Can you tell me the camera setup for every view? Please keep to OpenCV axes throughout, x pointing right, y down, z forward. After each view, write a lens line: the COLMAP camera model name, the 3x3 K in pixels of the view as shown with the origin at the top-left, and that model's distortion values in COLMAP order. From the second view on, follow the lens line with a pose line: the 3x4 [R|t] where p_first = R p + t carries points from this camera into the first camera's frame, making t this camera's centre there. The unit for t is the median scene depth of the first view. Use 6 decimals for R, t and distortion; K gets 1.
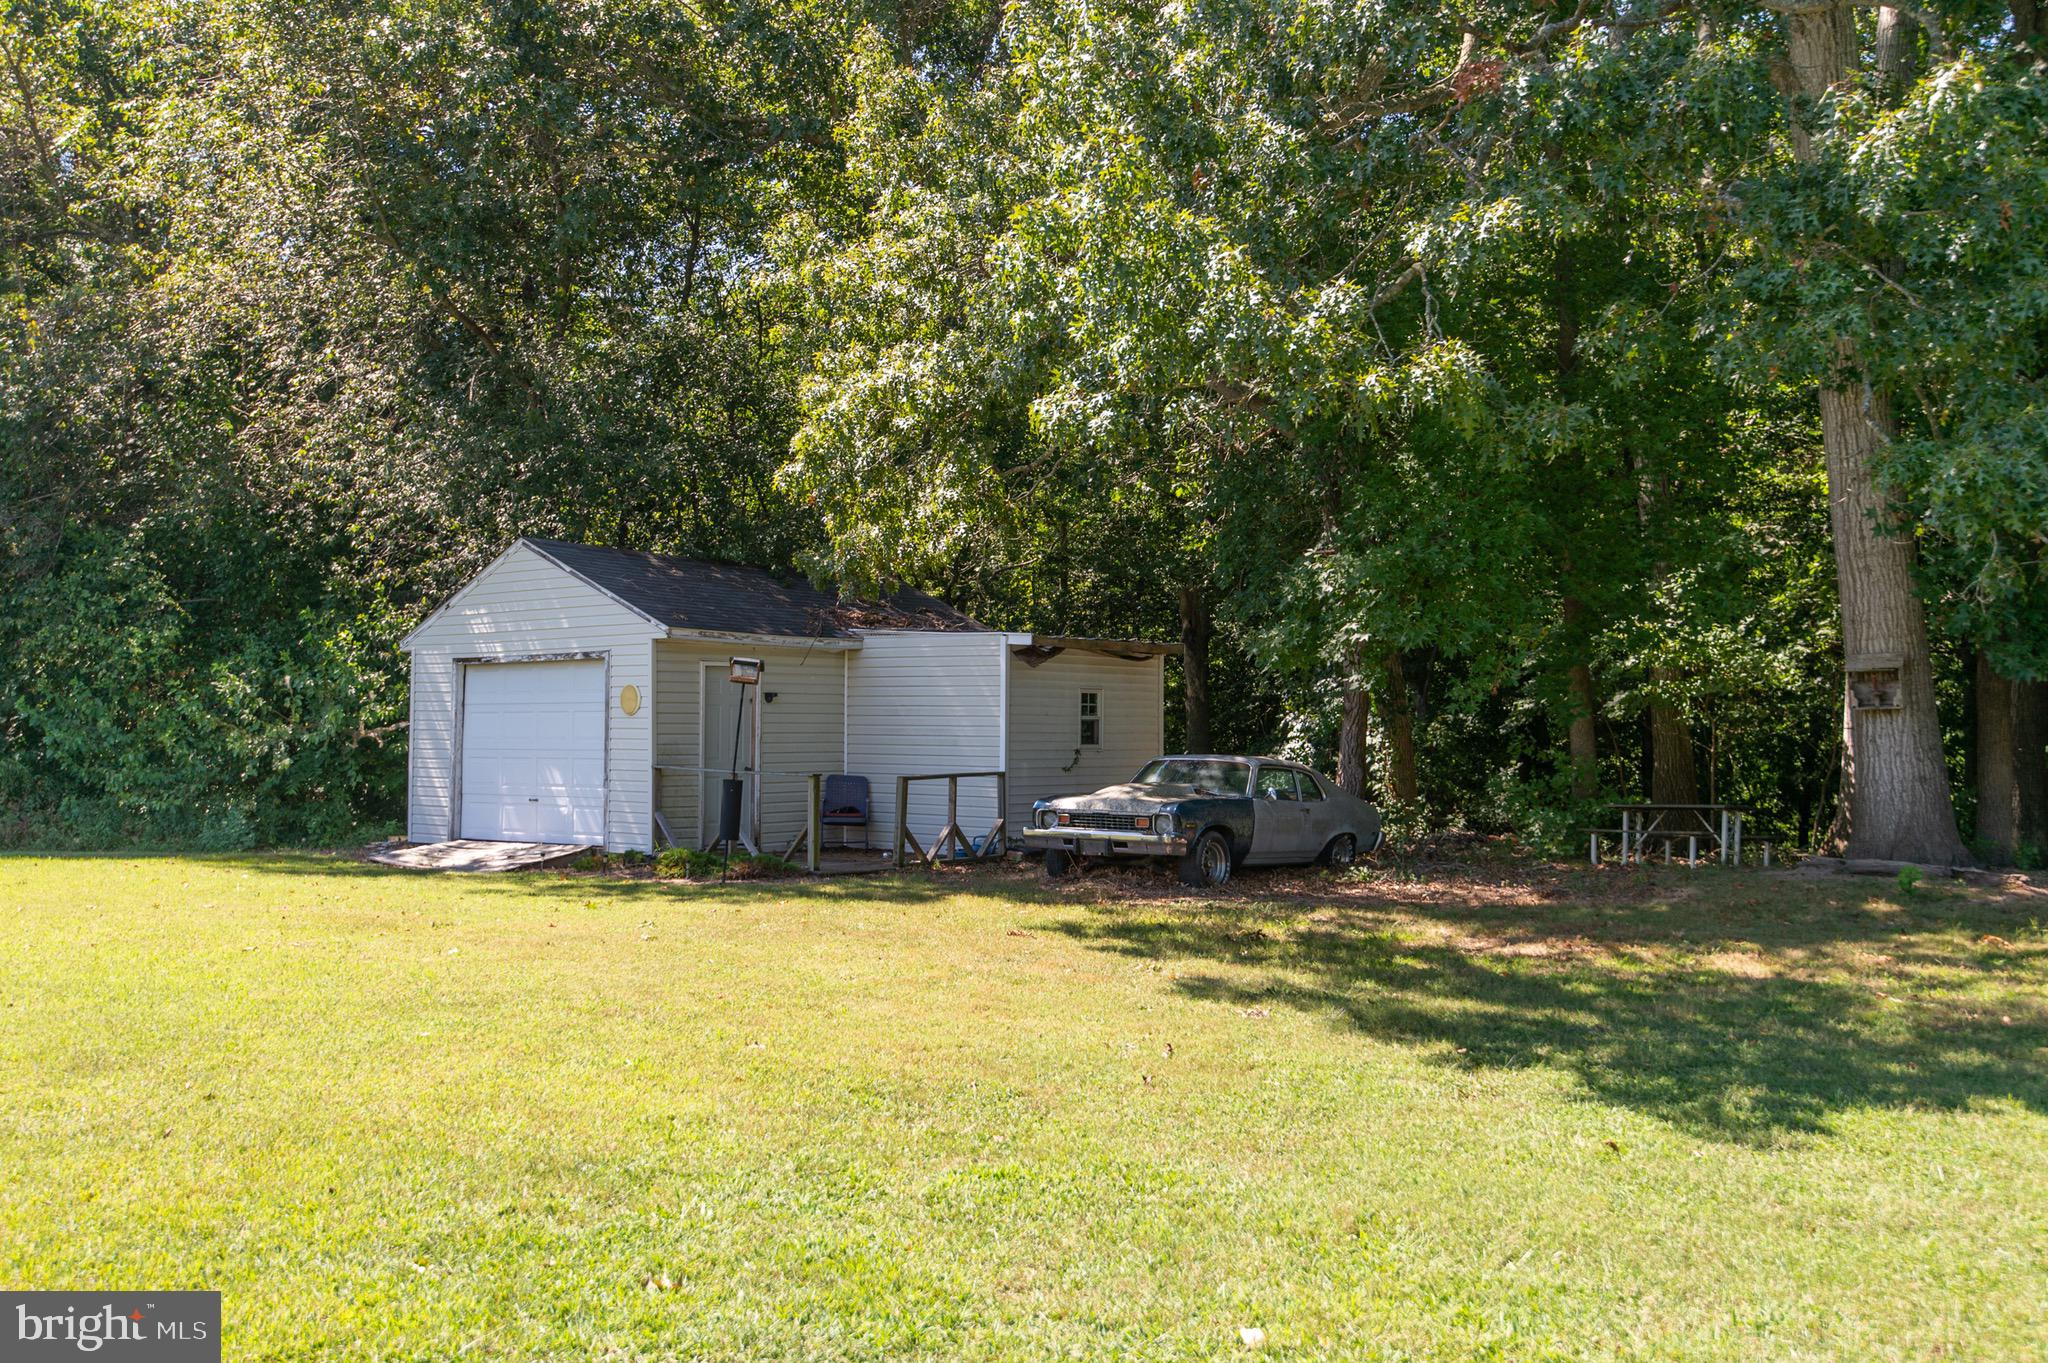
lens RADIAL K [[2007.4, 0, 1024.0], [0, 2007.4, 681.5], [0, 0, 1]] dist [0.017498, -0.003981]
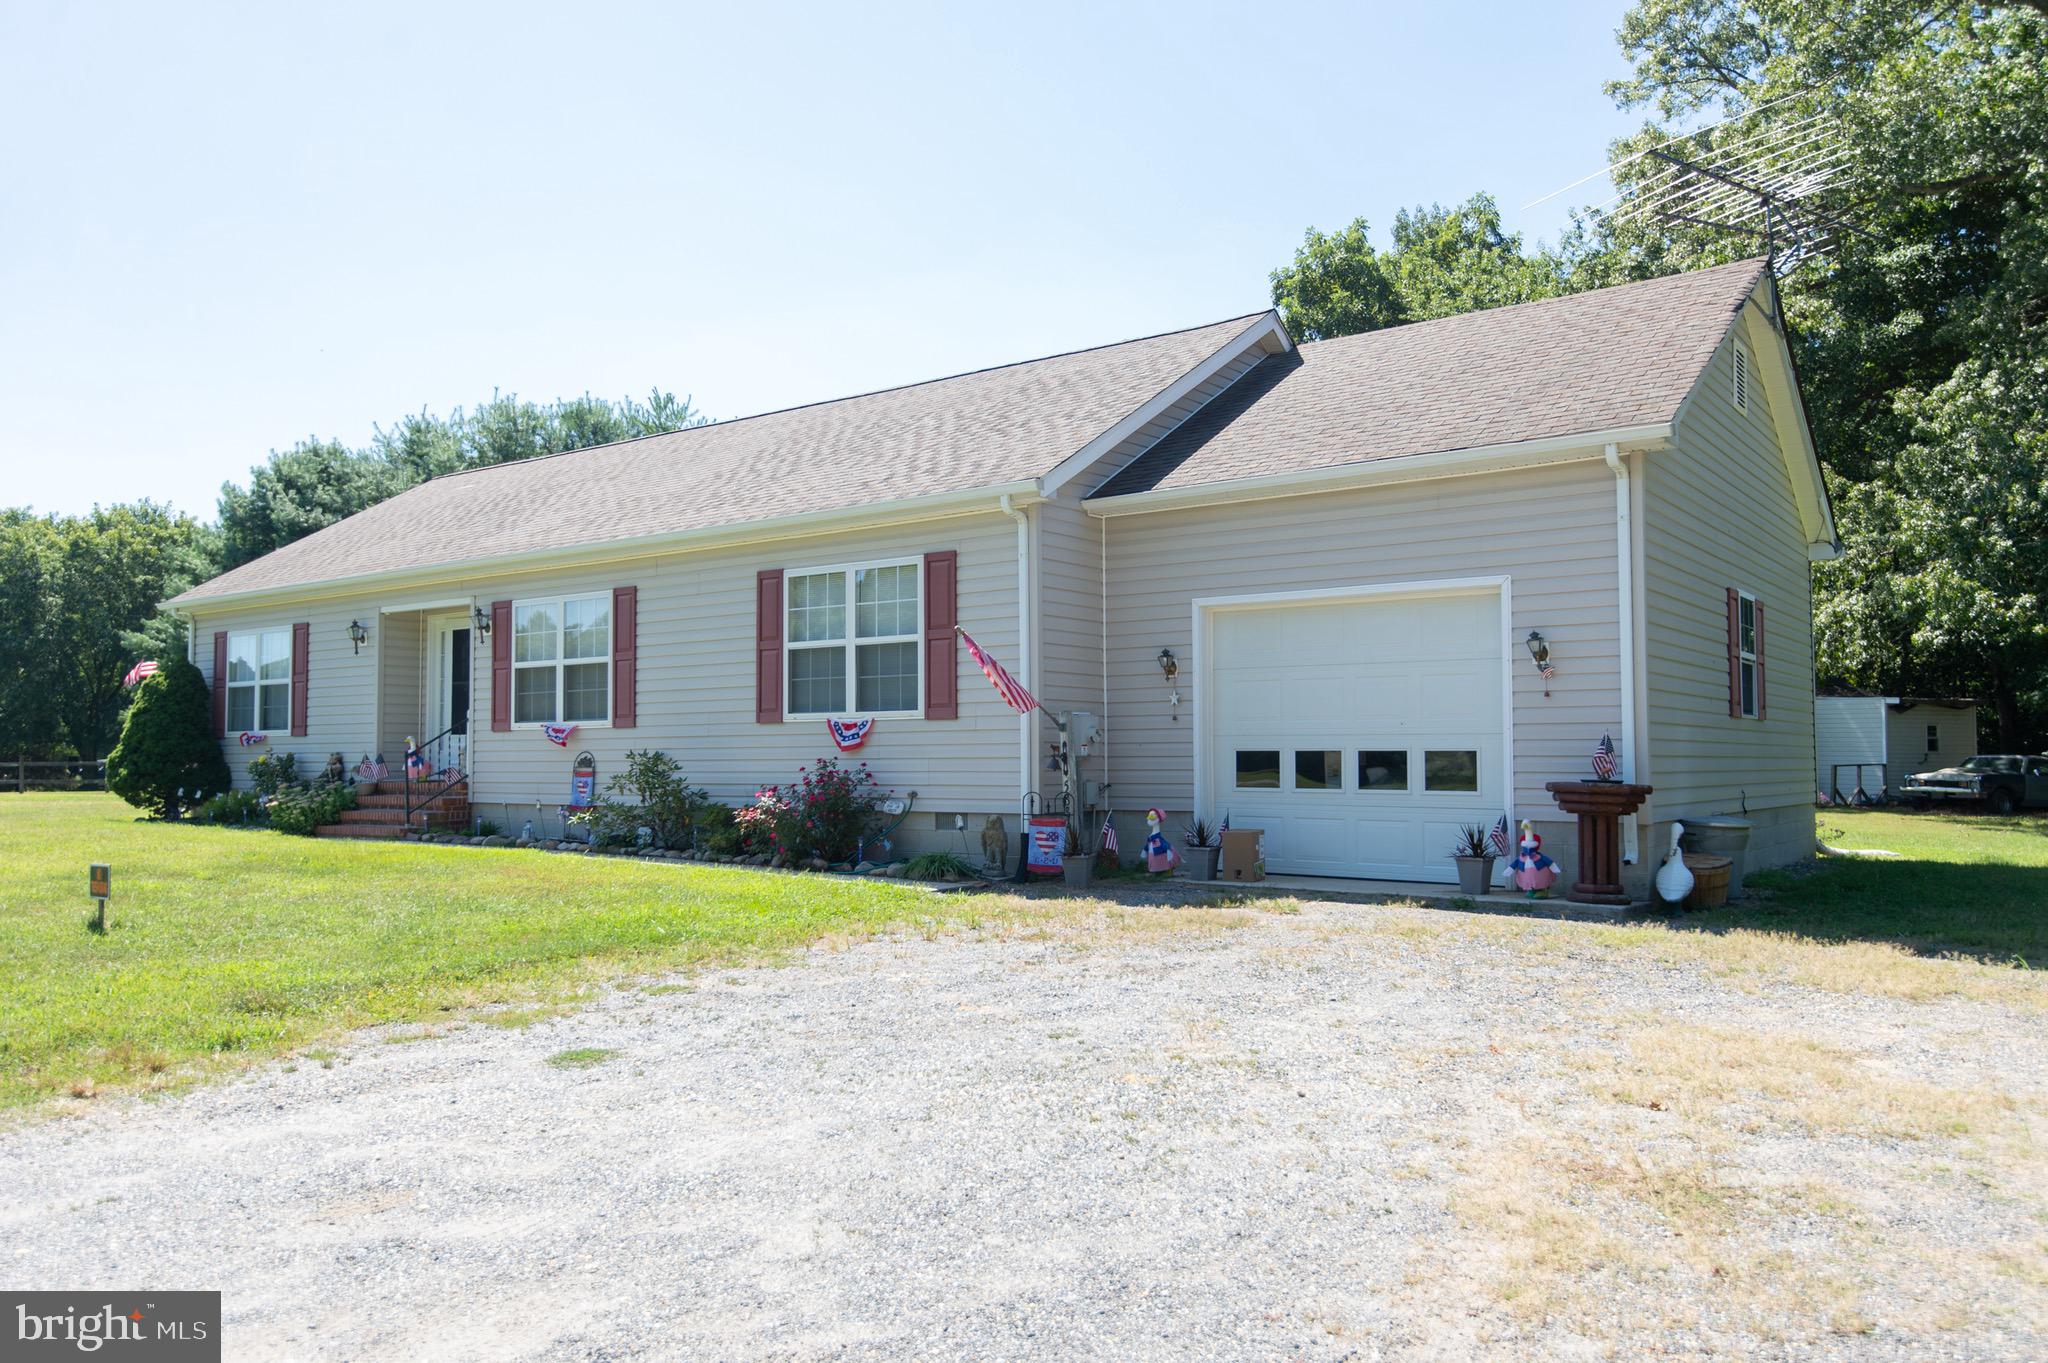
lens RADIAL K [[1461.1, 0, 1033.3], [0, 1461.1, 695.3], [0, 0, 1]] dist [0.055545, -0.057672]
pose [[0.872879, -0.022753, -0.487407, -0.042723], [0.014457, 0.999680, -0.020776, -0.009758], [0.487723, 0.011088, 0.872928, -1.026158]]
